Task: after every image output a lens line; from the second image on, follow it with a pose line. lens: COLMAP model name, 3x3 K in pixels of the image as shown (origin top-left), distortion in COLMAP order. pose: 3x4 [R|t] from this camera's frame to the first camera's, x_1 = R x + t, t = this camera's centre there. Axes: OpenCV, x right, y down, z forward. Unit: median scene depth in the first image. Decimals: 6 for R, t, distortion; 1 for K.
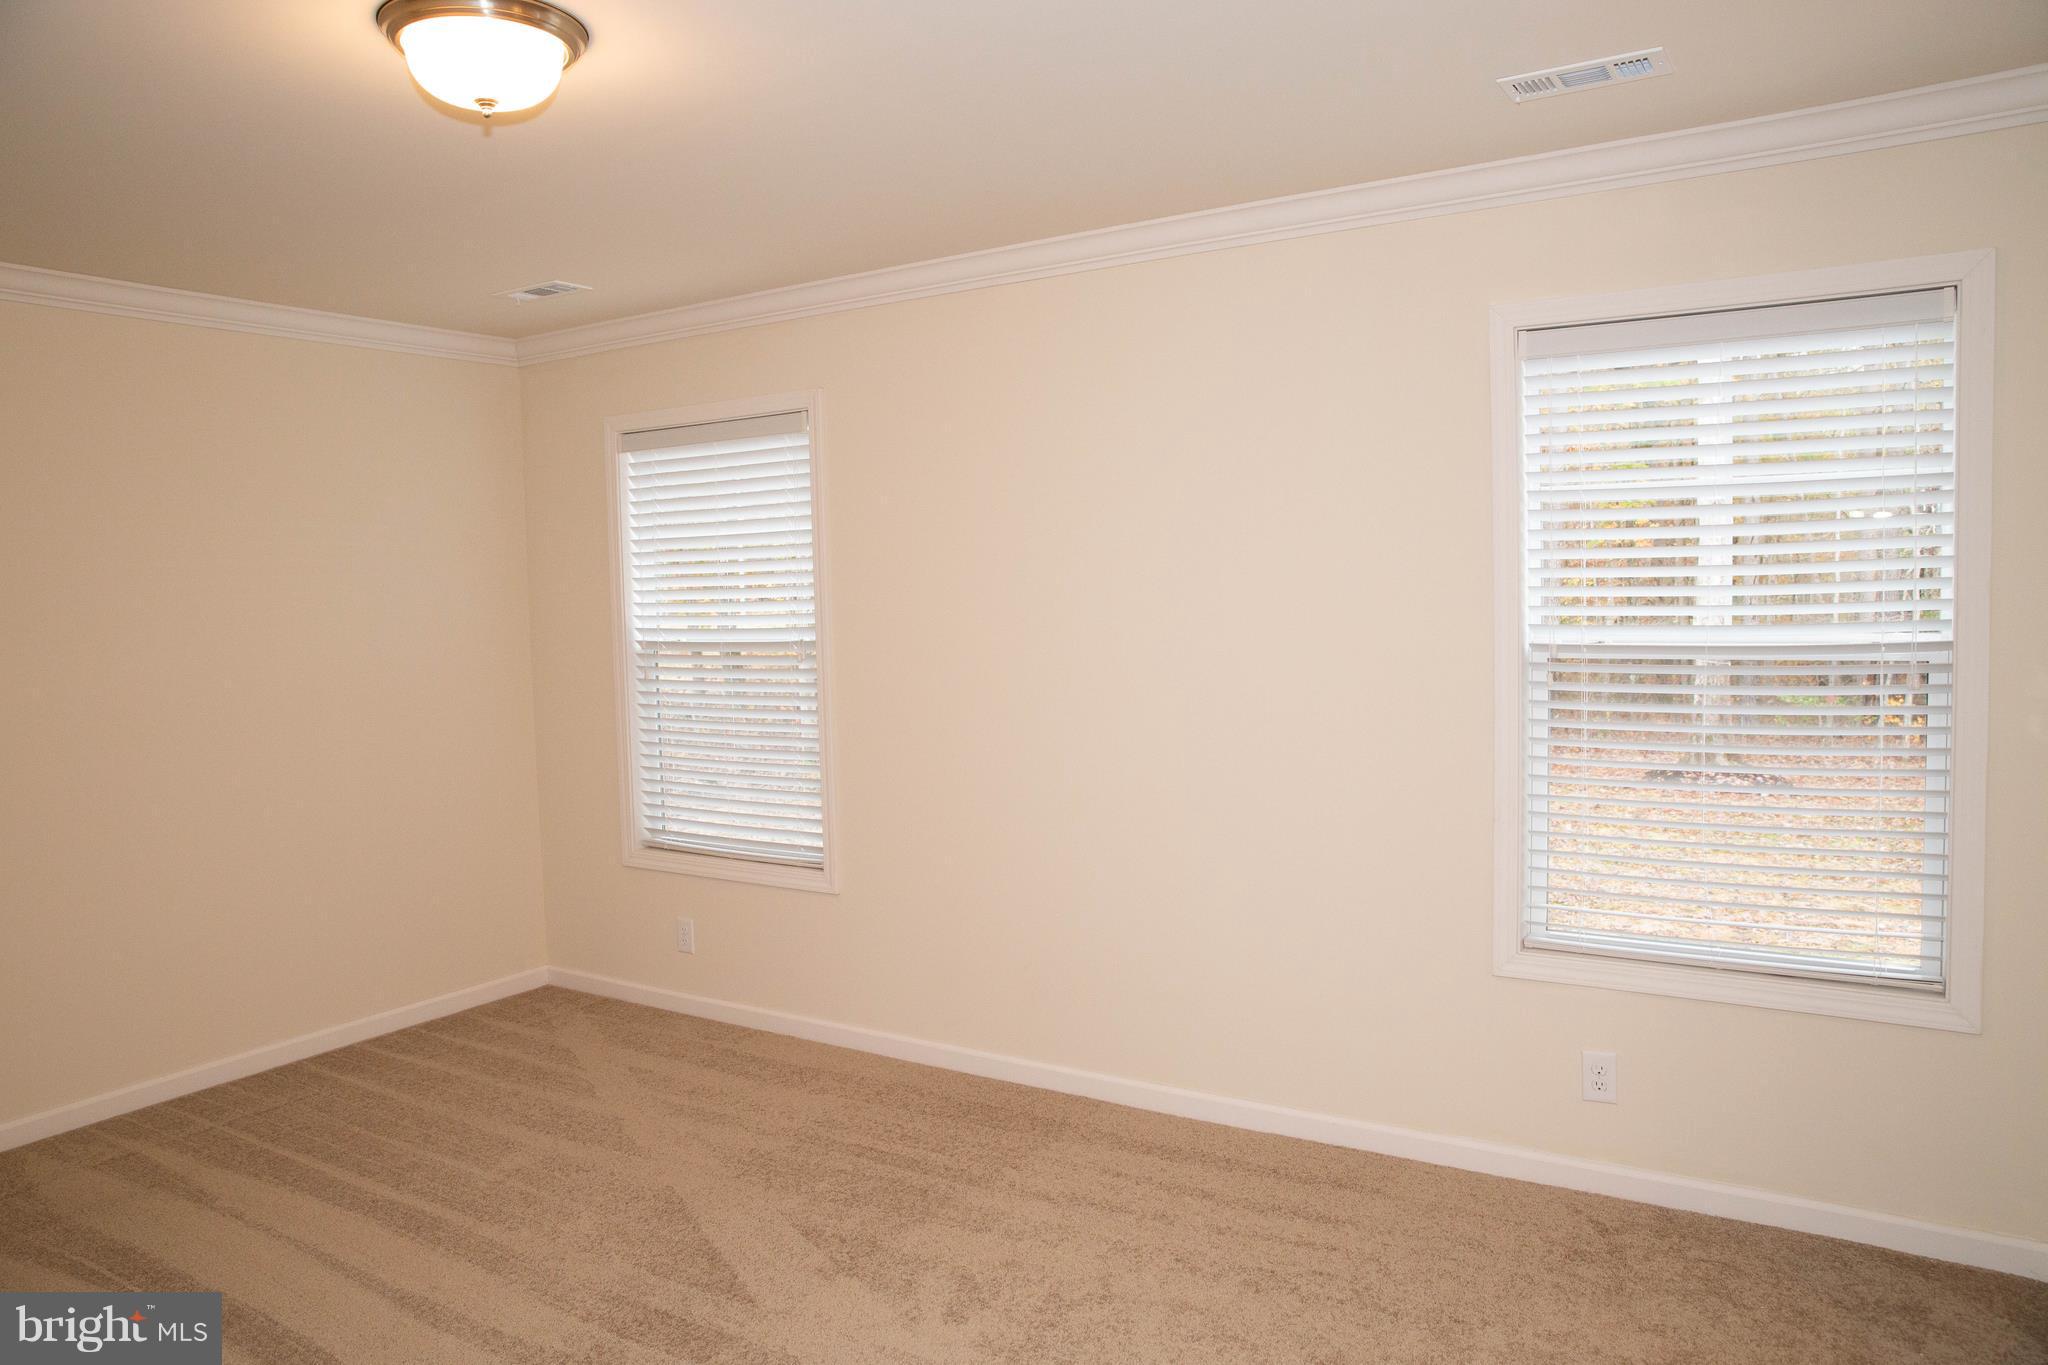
lens RADIAL K [[1404.4, 0, 1029.3], [0, 1404.4, 697.8], [0, 0, 1]] dist [-0.036392, -0.003341]
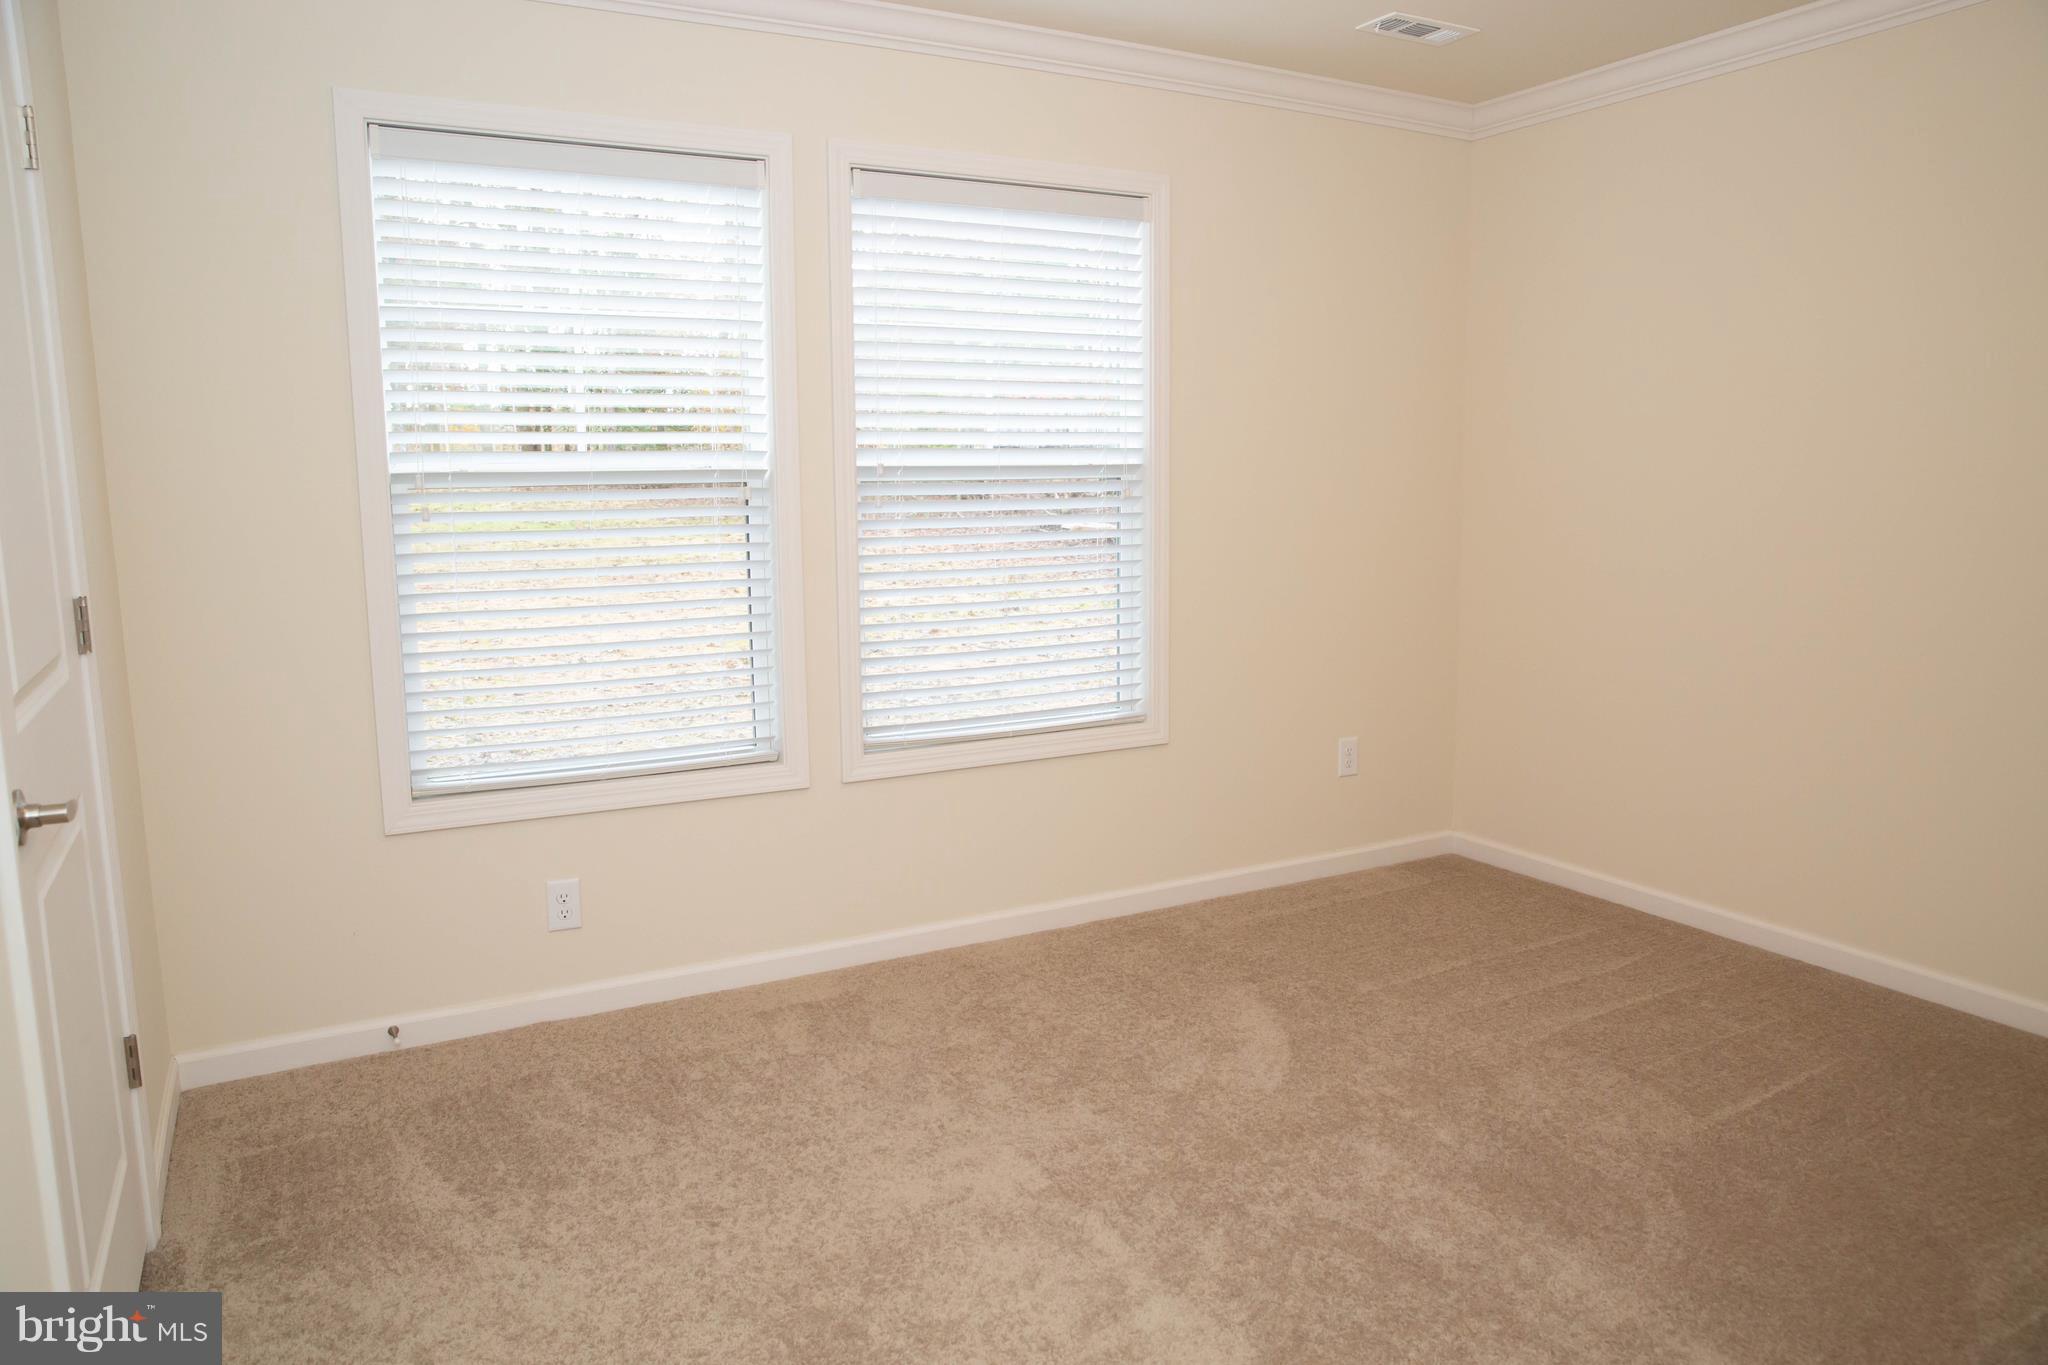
lens RADIAL K [[1404.4, 0, 1129.2], [0, 1404.4, 655.4], [0, 0, 1]] dist [-0.036392, -0.003341]
pose [[0.469881, -0.121780, 0.874289, -0.492589], [0.042143, 0.992403, 0.115583, -0.012377], [-0.881723, -0.017465, 0.471443, 0.309321]]
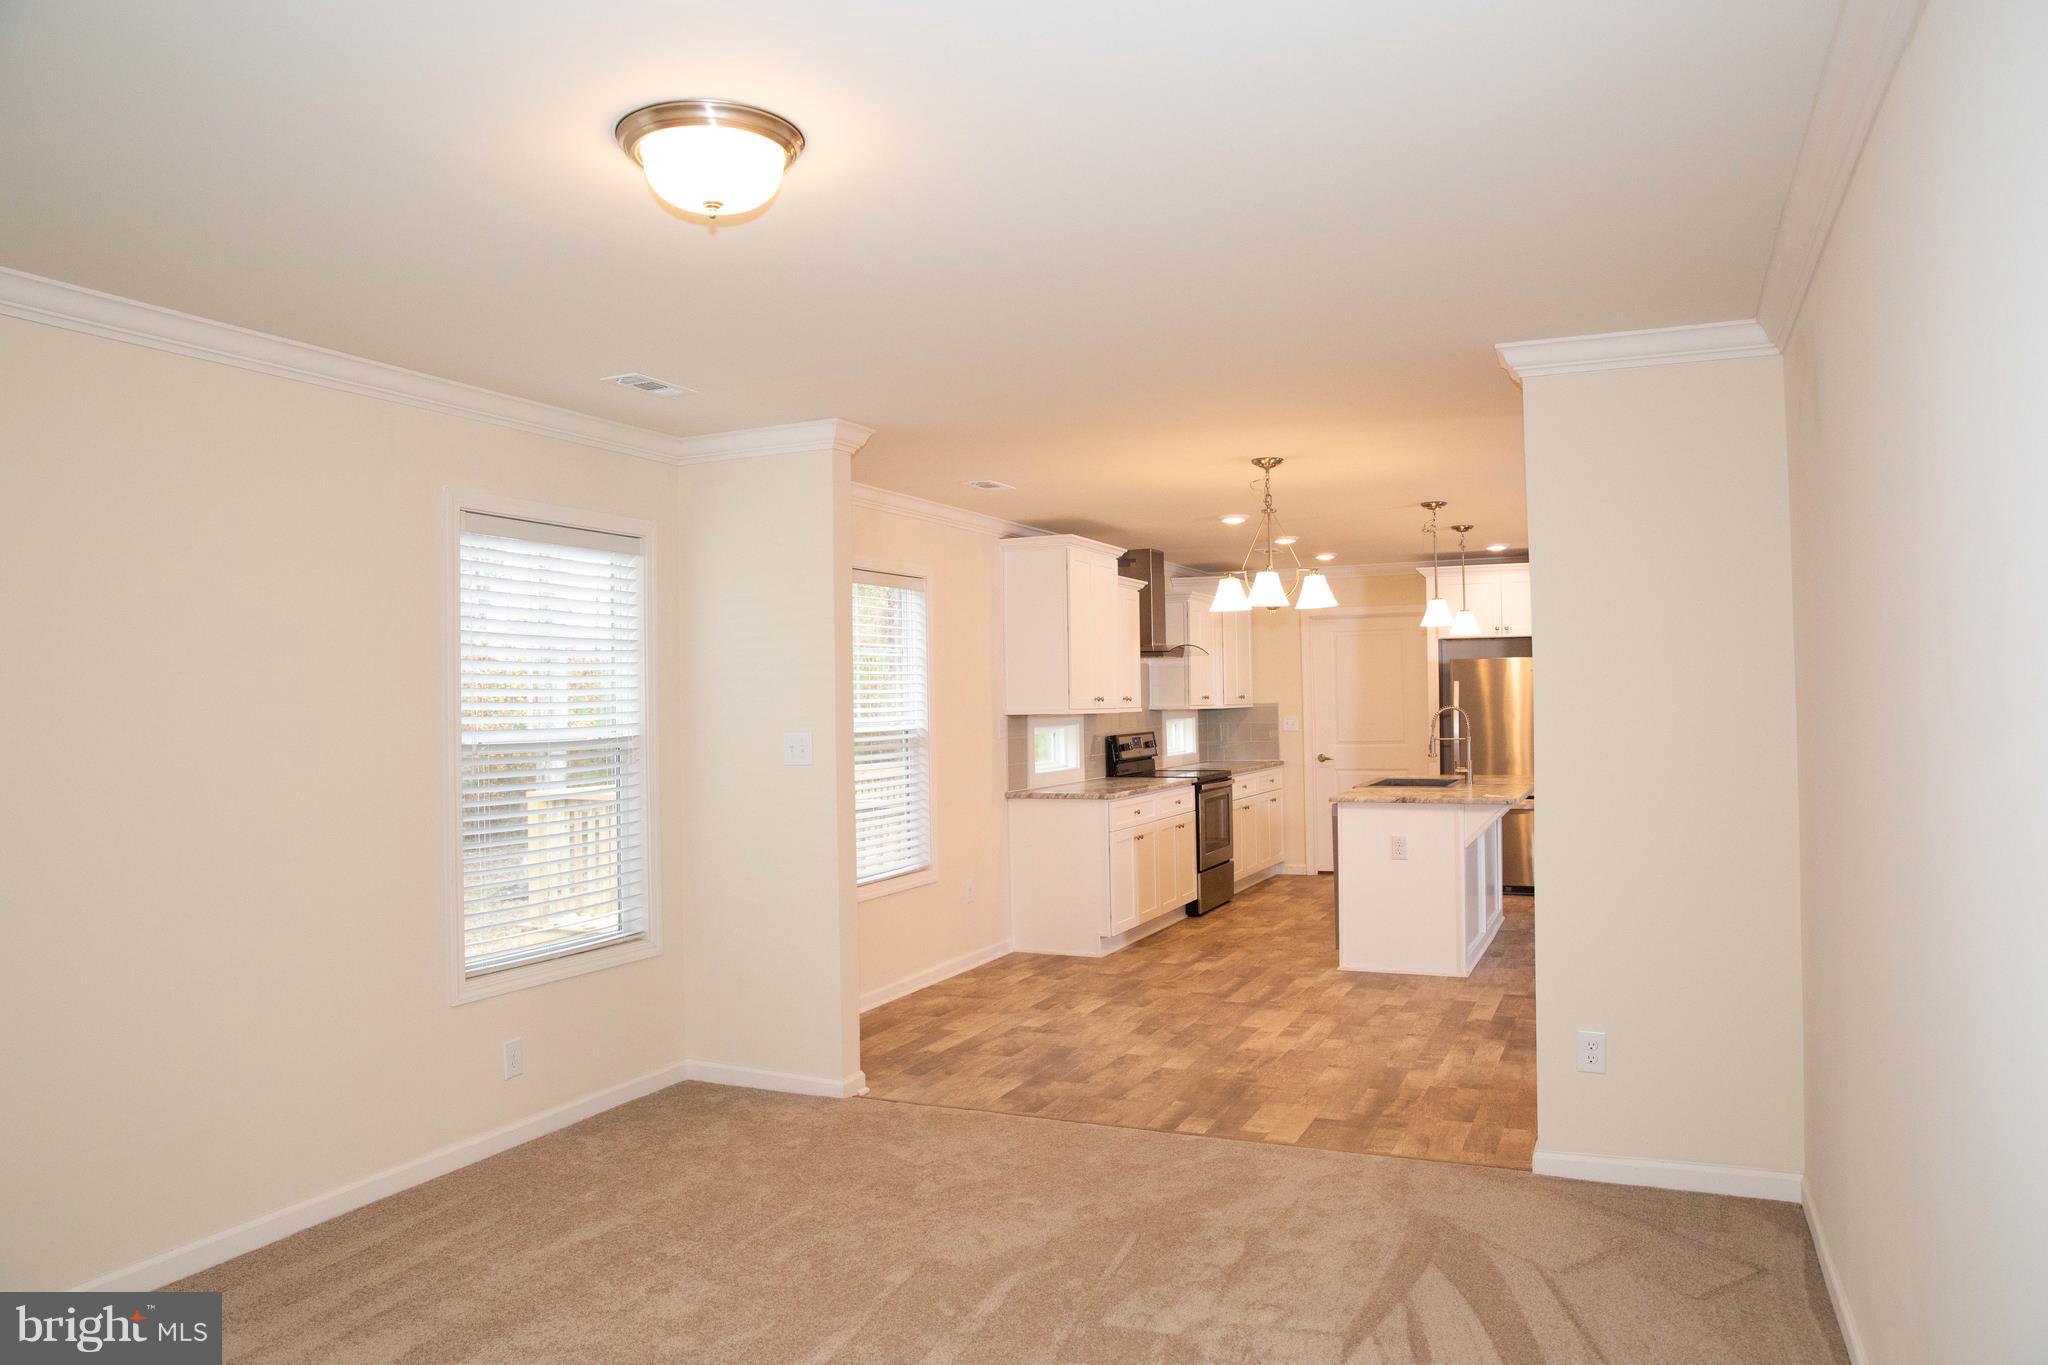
lens RADIAL K [[1404.4, 0, 1029.8], [0, 1404.4, 678.8], [0, 0, 1]] dist [-0.036392, -0.003341]
pose [[-0.131925, 0.034386, 0.990663, -1.058301], [0.084953, 0.996113, -0.023262, -0.026316], [-0.987613, 0.081091, -0.134334, 0.667243]]
